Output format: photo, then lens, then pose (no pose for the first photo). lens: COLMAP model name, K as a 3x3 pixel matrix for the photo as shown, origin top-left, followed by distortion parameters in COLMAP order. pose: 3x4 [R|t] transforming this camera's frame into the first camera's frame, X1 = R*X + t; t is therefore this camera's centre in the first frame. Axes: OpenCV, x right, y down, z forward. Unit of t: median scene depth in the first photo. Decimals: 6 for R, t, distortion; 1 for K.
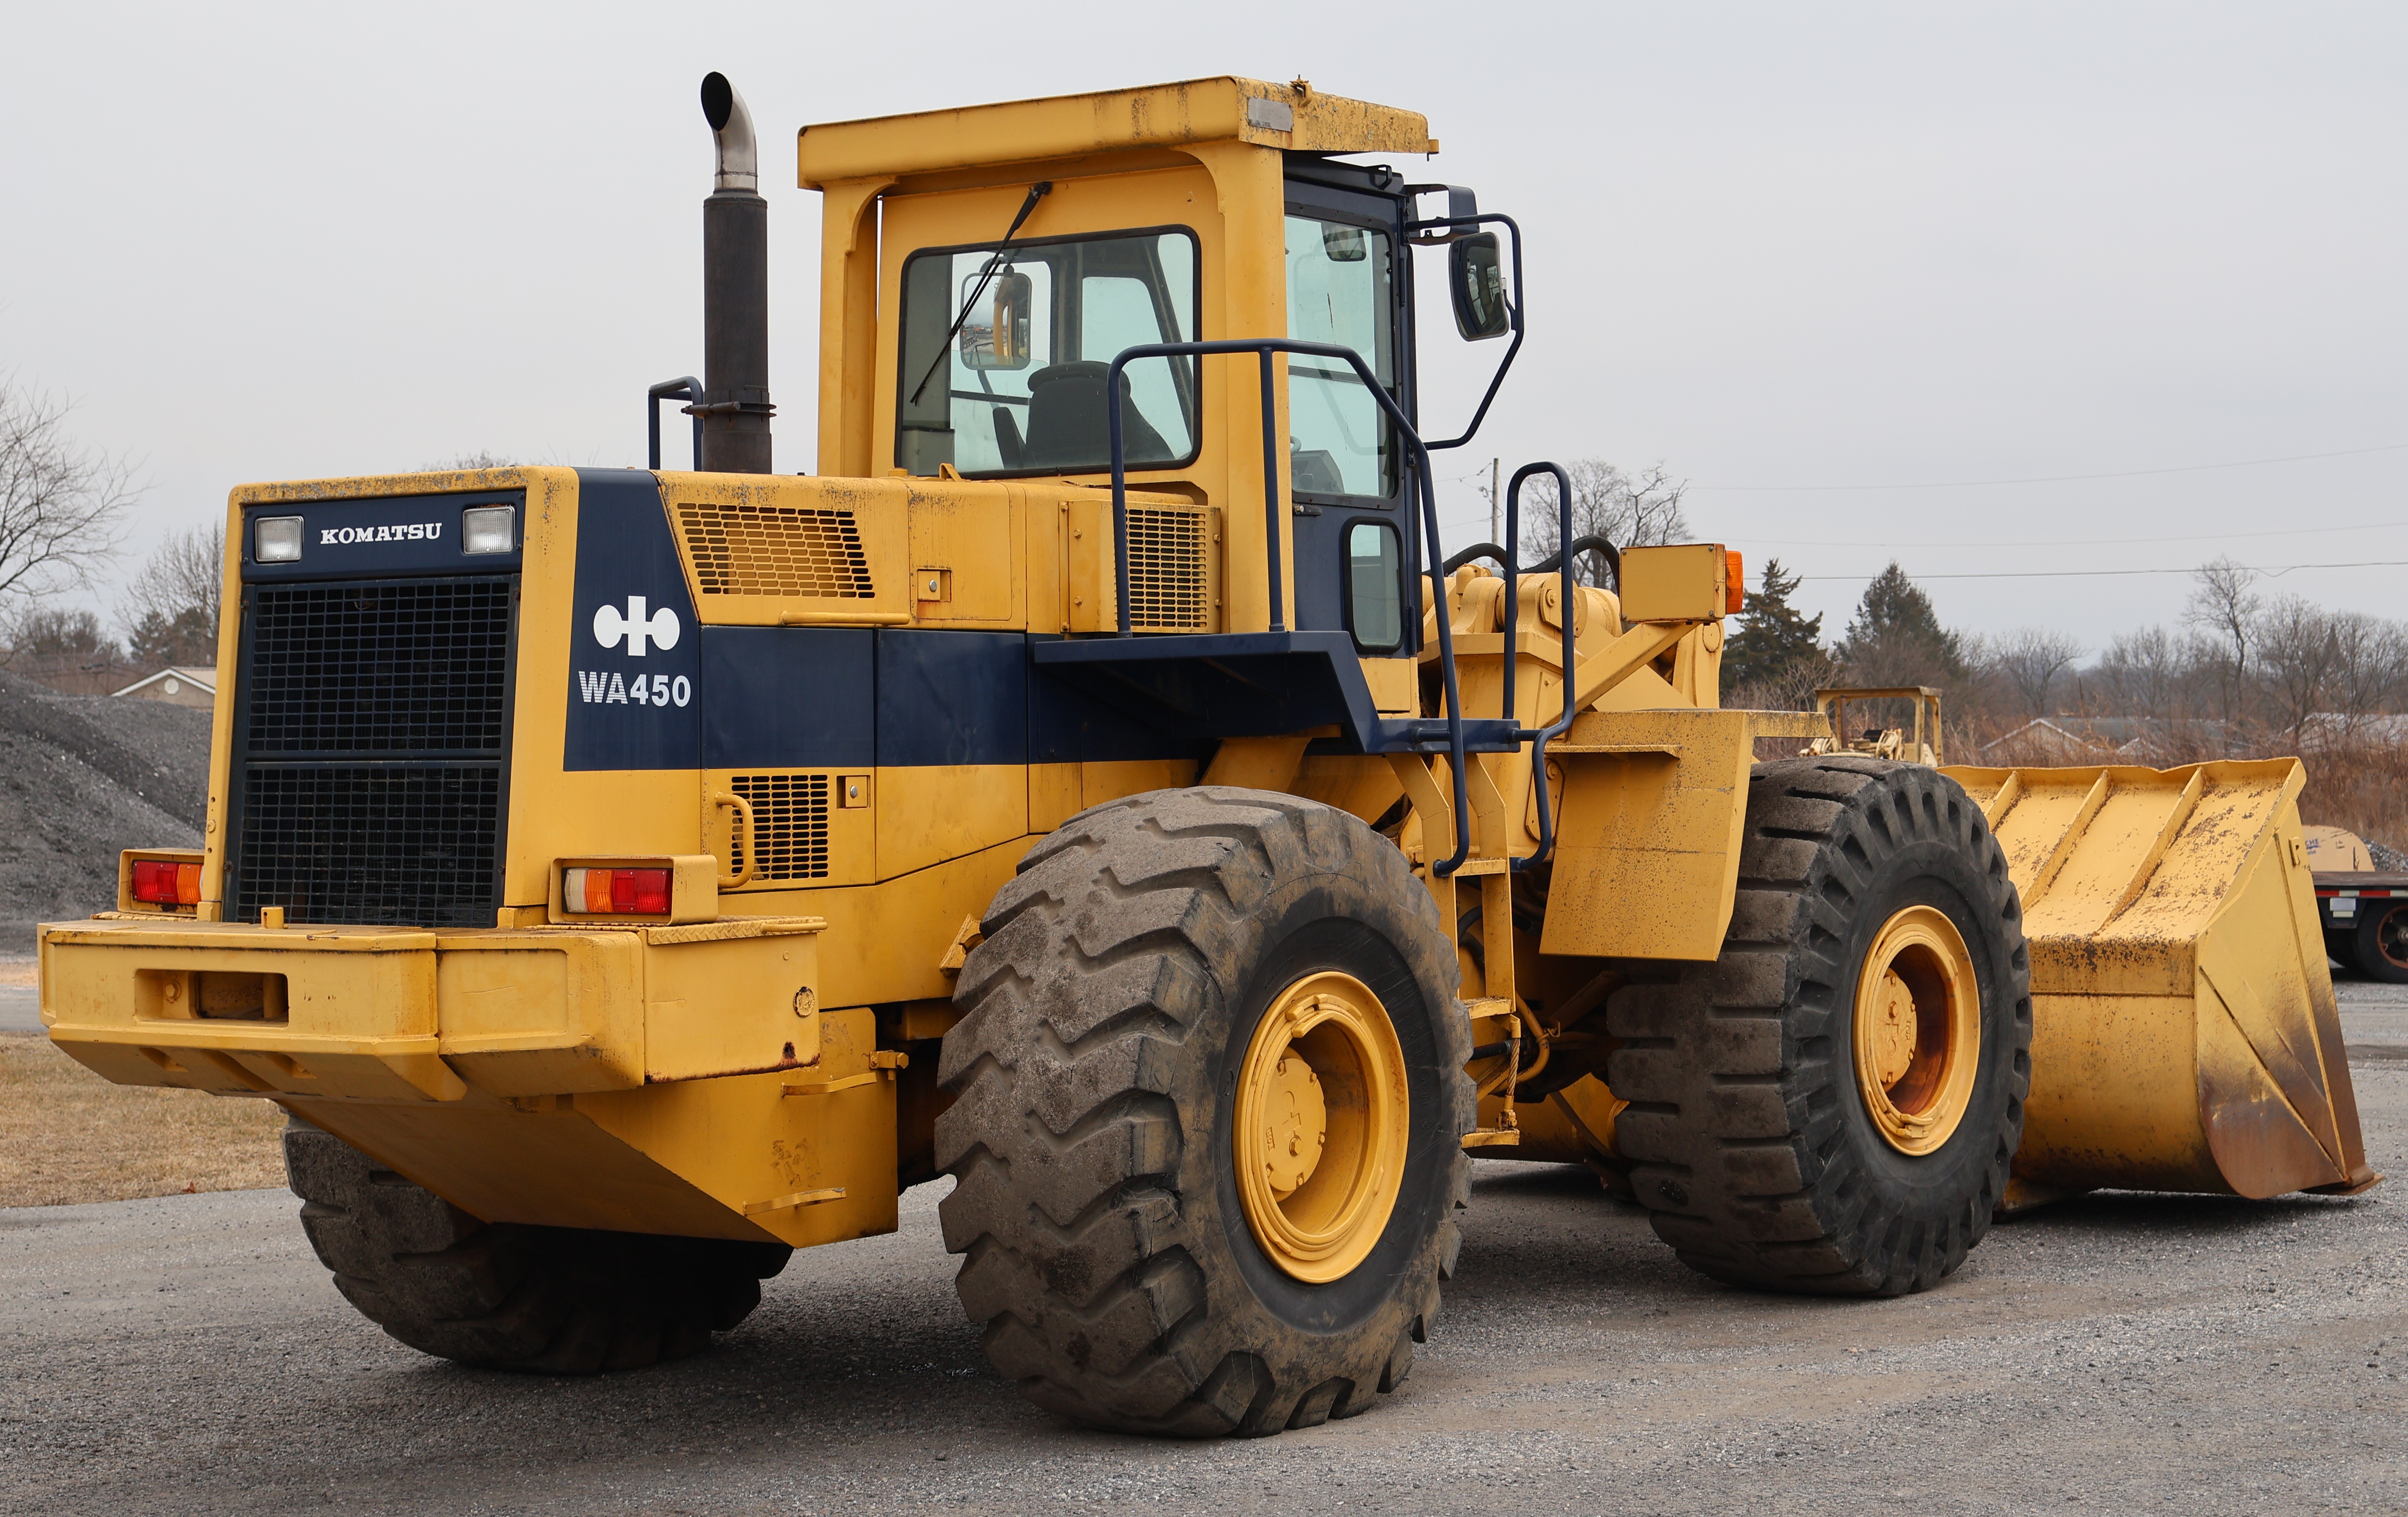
lens RADIAL K [[4298.8, 0, 1206.9], [0, 4298.8, 785.0], [0, 0, 1]] dist [-0.017529, -0.067603]
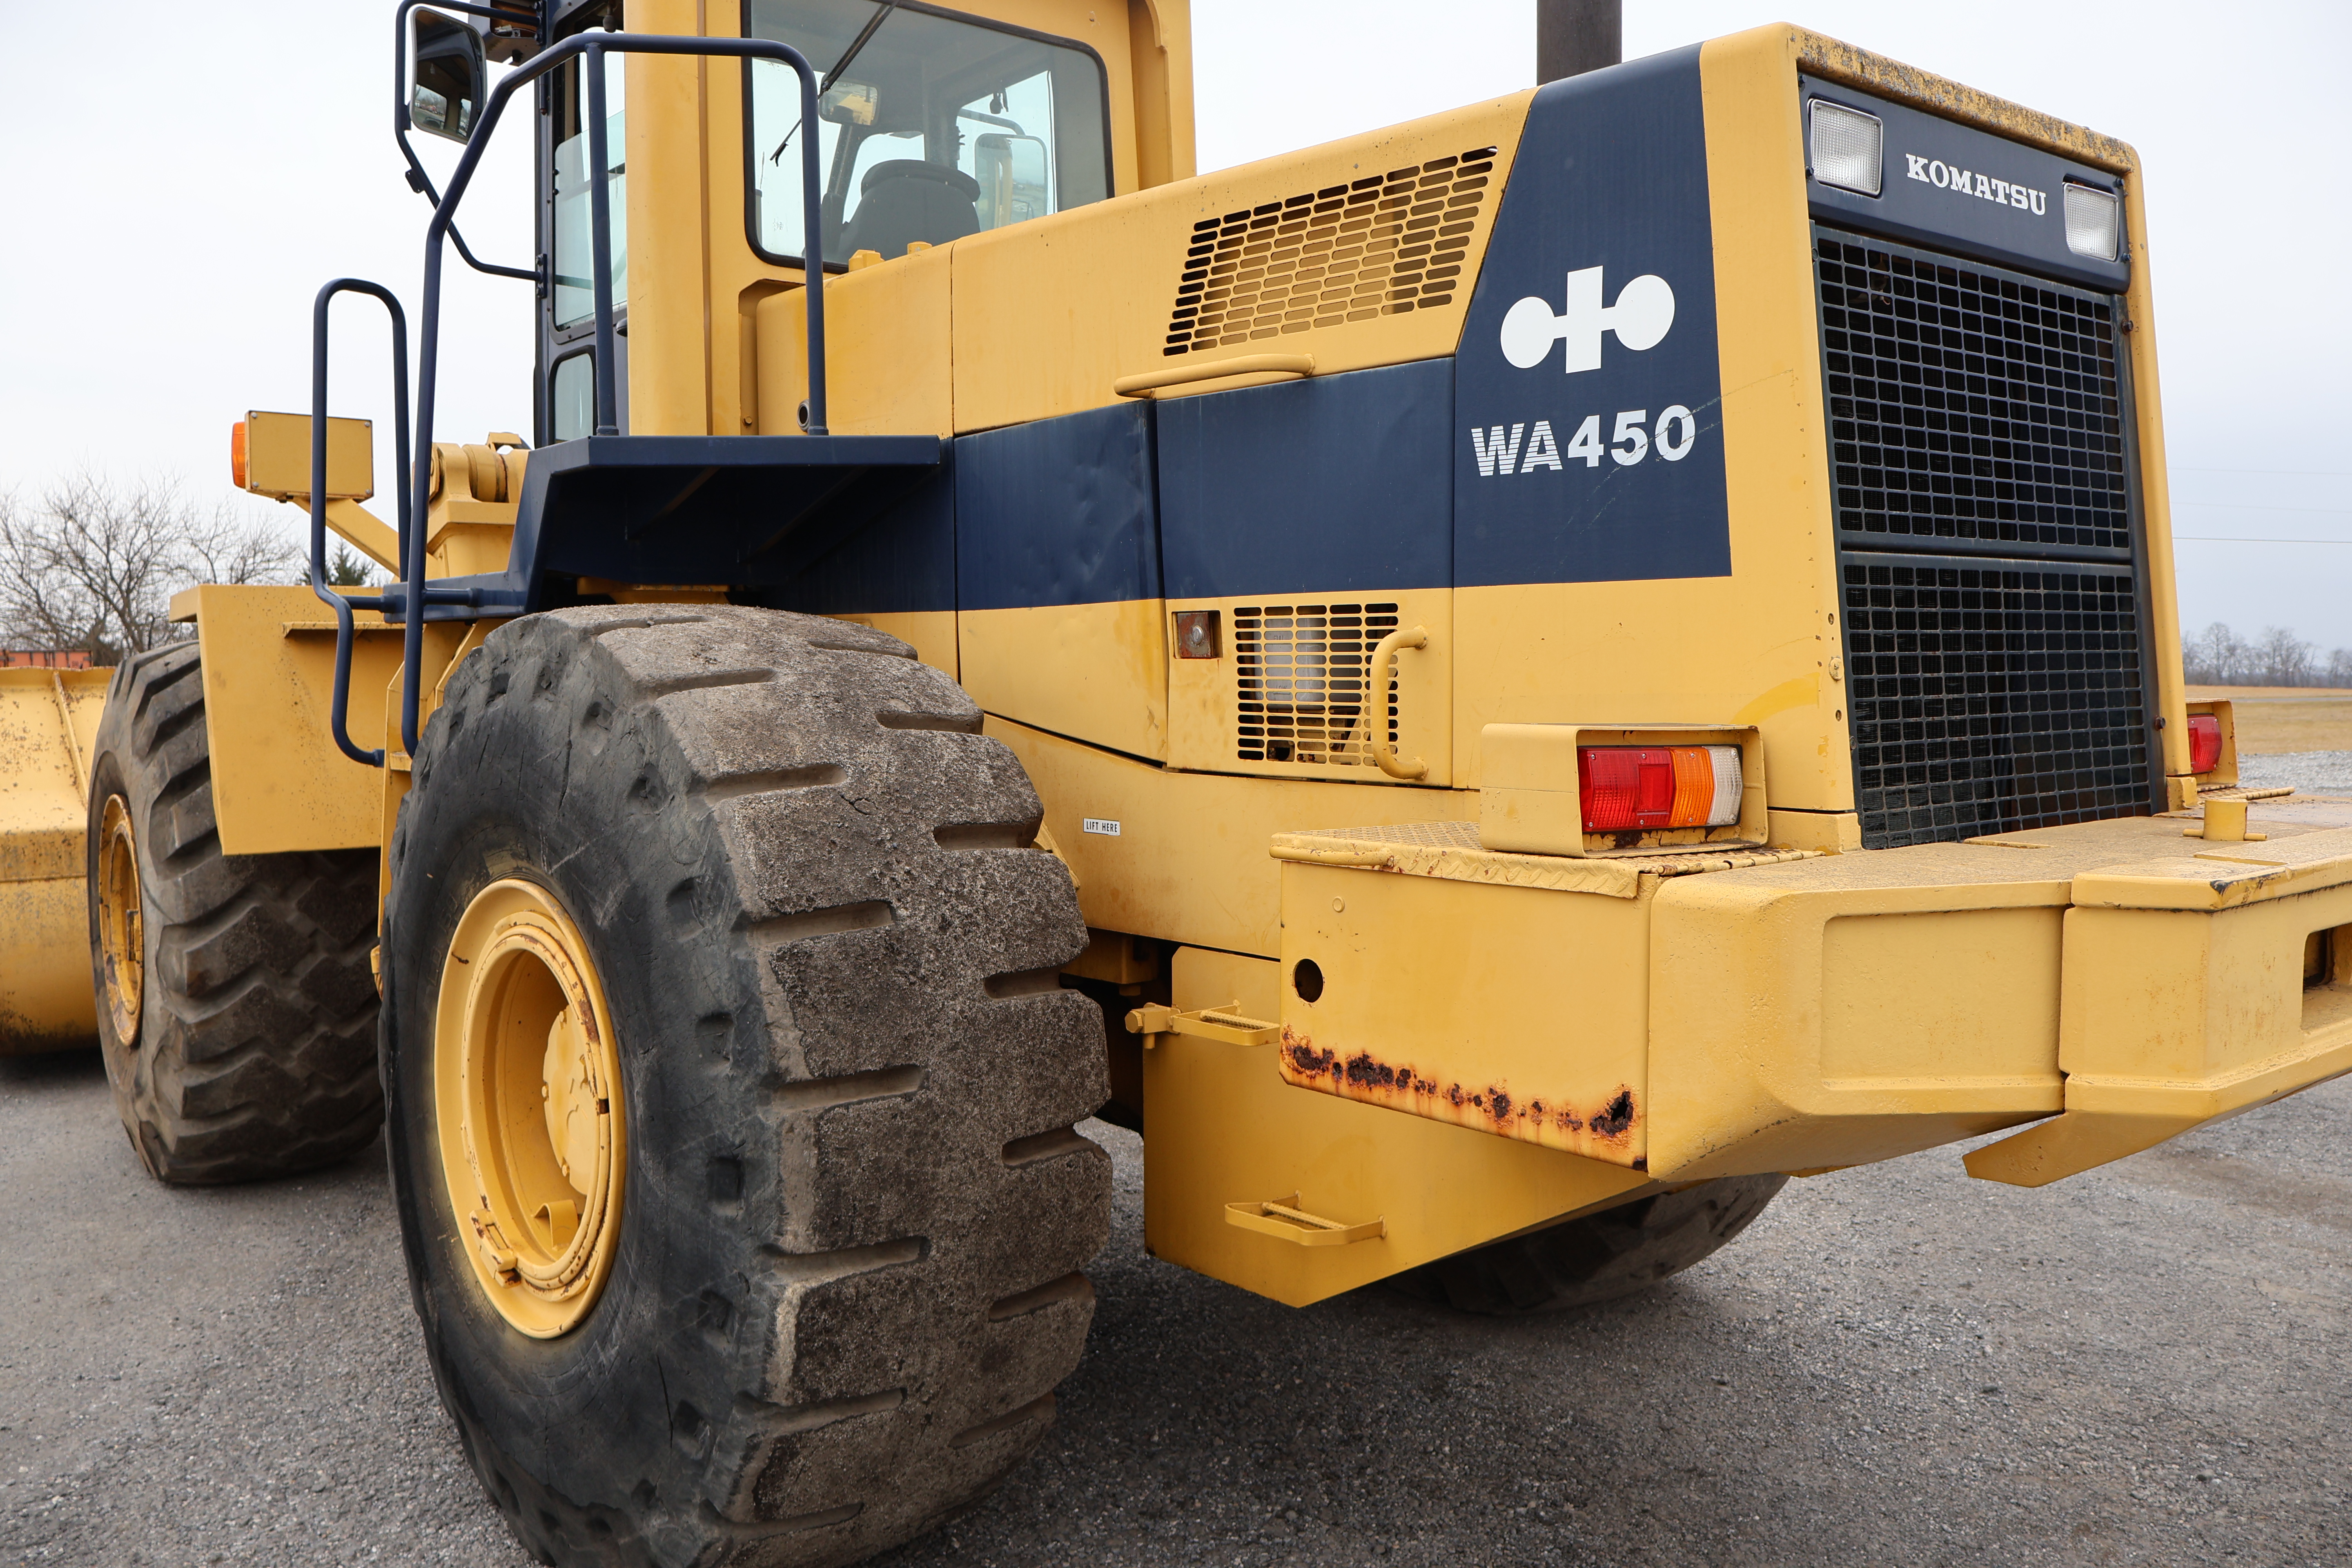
lens RADIAL K [[1948.8, 0, 1165.3], [0, 1948.8, 781.8], [0, 0, 1]] dist [-0.003002, 0.007339]
pose [[0.269281, -0.052059, 0.961654, -0.447021], [0.018471, 0.998633, 0.048889, 0.009396], [-0.962885, 0.004598, 0.269874, 0.938284]]
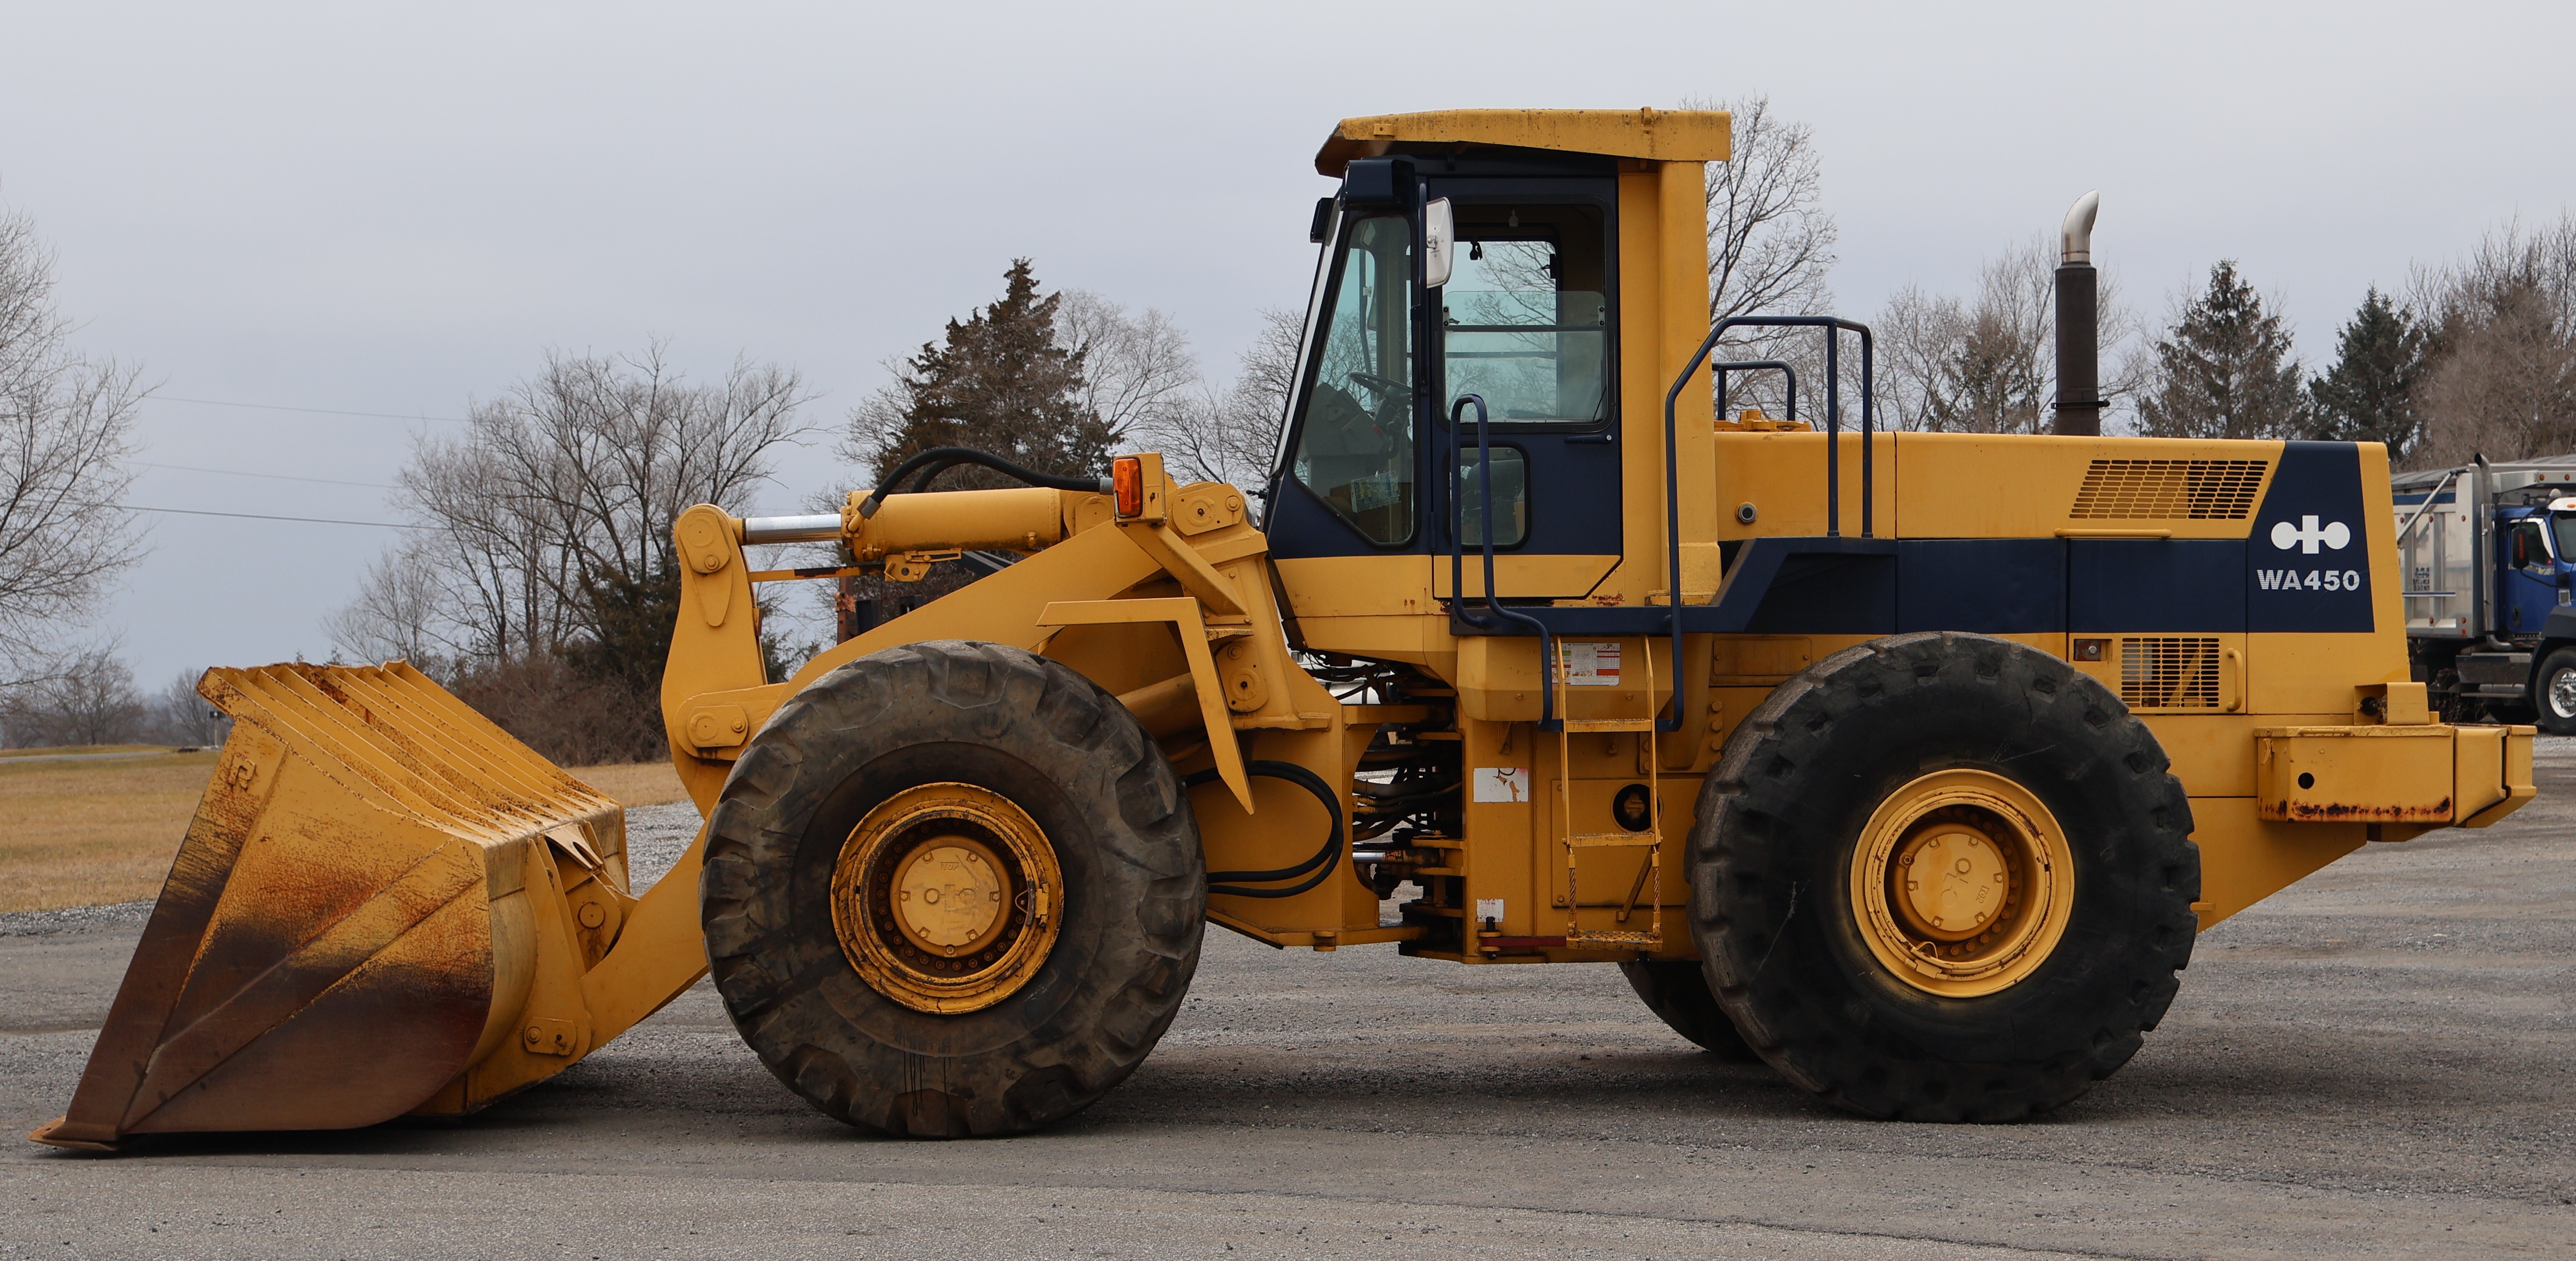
lens RADIAL K [[4121.1, 0, 1353.4], [0, 4121.1, 688.8], [0, 0, 1]] dist [-0.013312, 0.085098]
pose [[-0.640700, 0.010827, 0.767715, -1.038504], [0.021400, 0.999764, 0.003760, 0.004020], [-0.767493, 0.018838, -0.640780, 2.067576]]
